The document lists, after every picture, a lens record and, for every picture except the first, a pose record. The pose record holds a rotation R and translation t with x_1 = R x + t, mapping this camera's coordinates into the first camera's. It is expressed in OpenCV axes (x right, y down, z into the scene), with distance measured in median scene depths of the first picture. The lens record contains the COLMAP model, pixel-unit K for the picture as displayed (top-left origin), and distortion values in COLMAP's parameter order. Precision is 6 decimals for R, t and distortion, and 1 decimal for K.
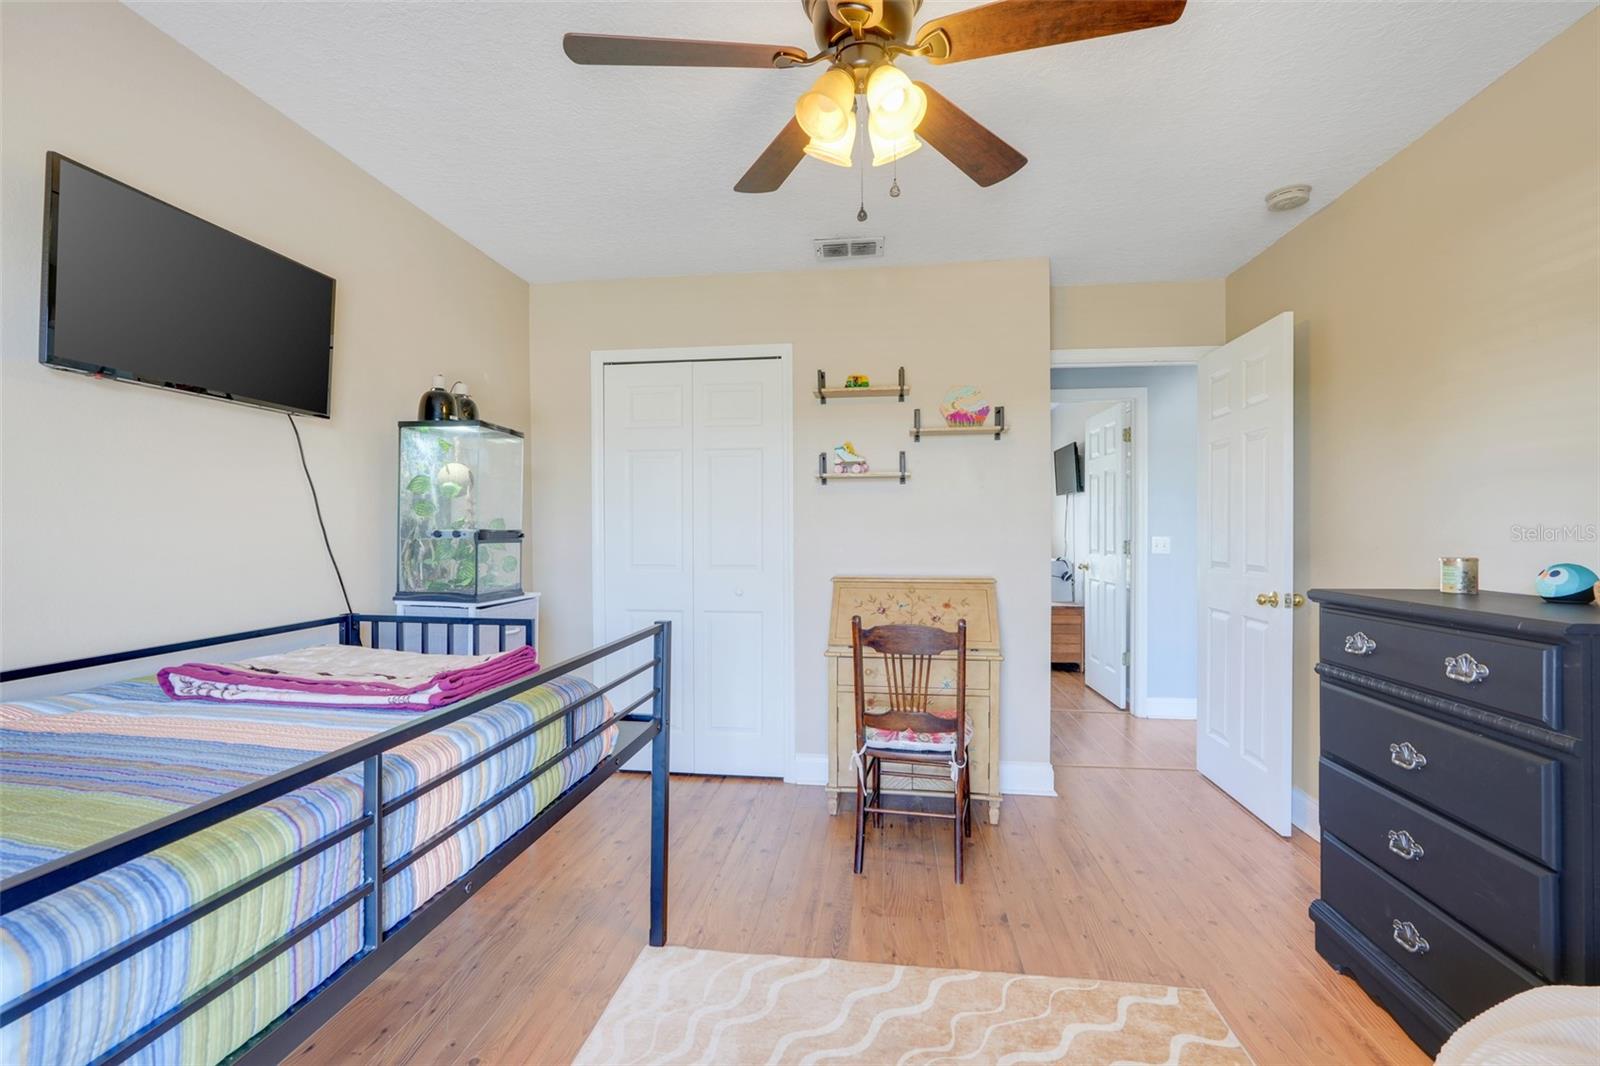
lens RADIAL K [[710.8, 0, 804.9], [0, 710.8, 535.7], [0, 0, 1]] dist [-0.009576, 0.005950]
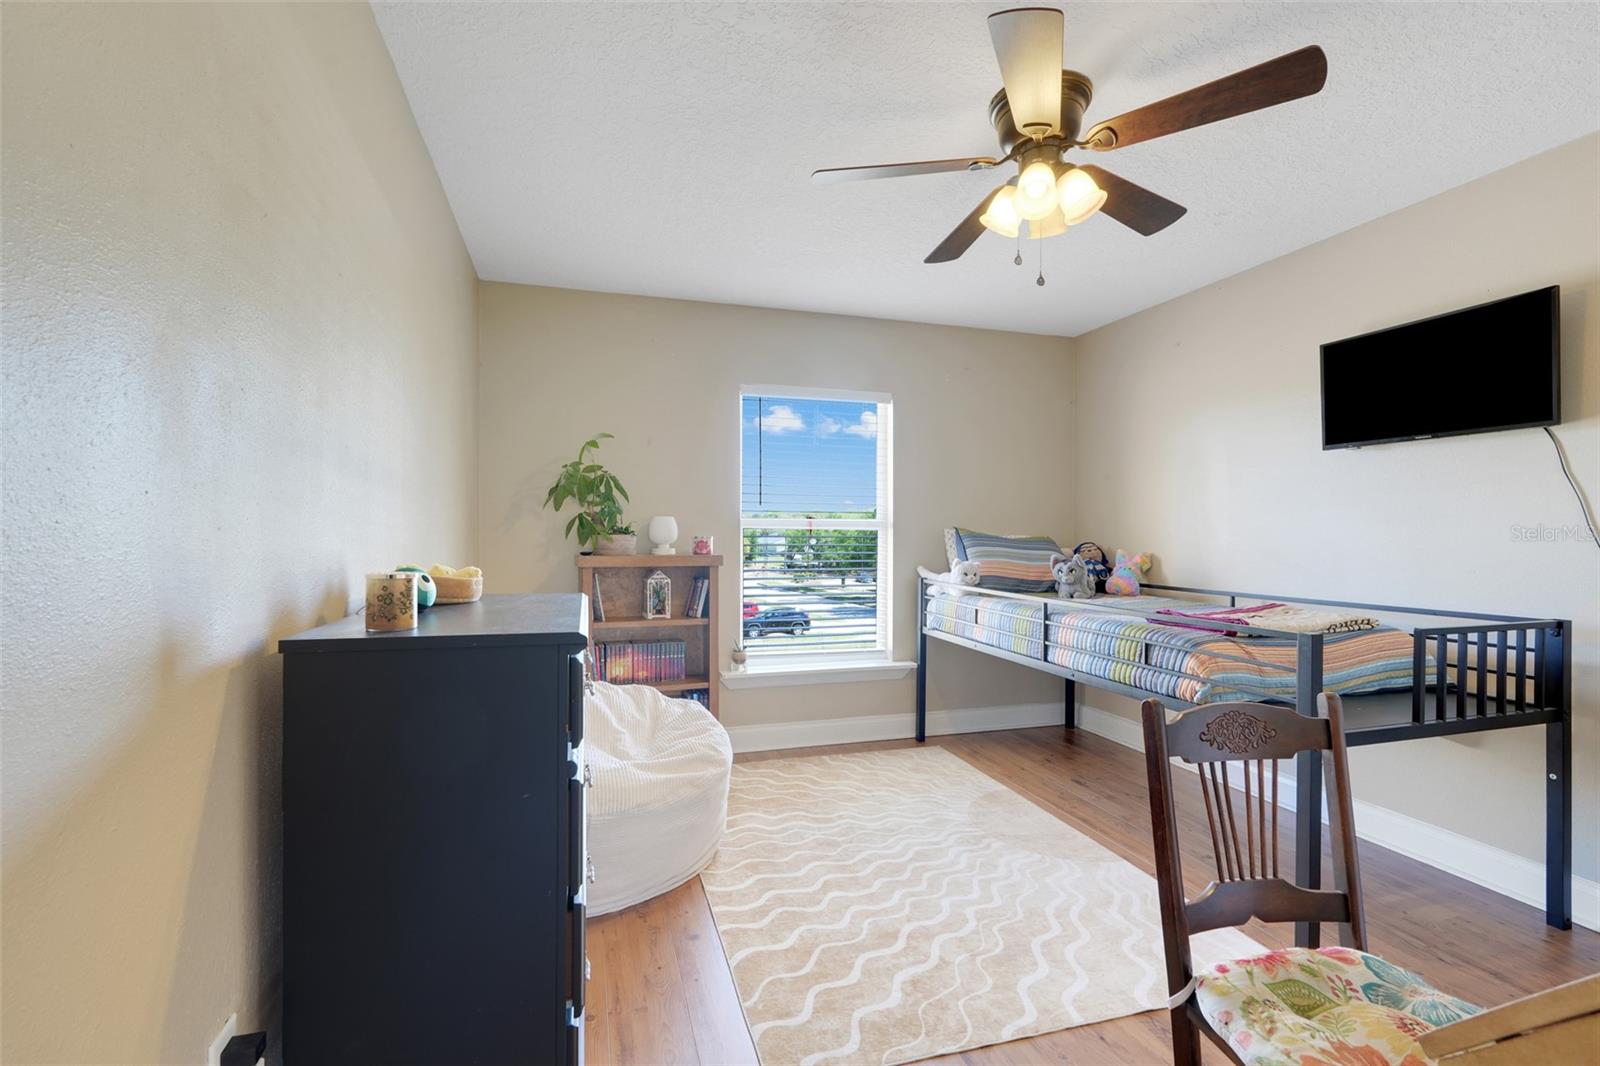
lens RADIAL K [[710.8, 0, 804.9], [0, 710.8, 535.7], [0, 0, 1]] dist [-0.009576, 0.005950]
pose [[-0.914743, 0.003104, -0.404024, 0.940717], [-0.001204, 0.999945, 0.010408, -0.019276], [0.404034, 0.010007, -0.914689, 1.934236]]
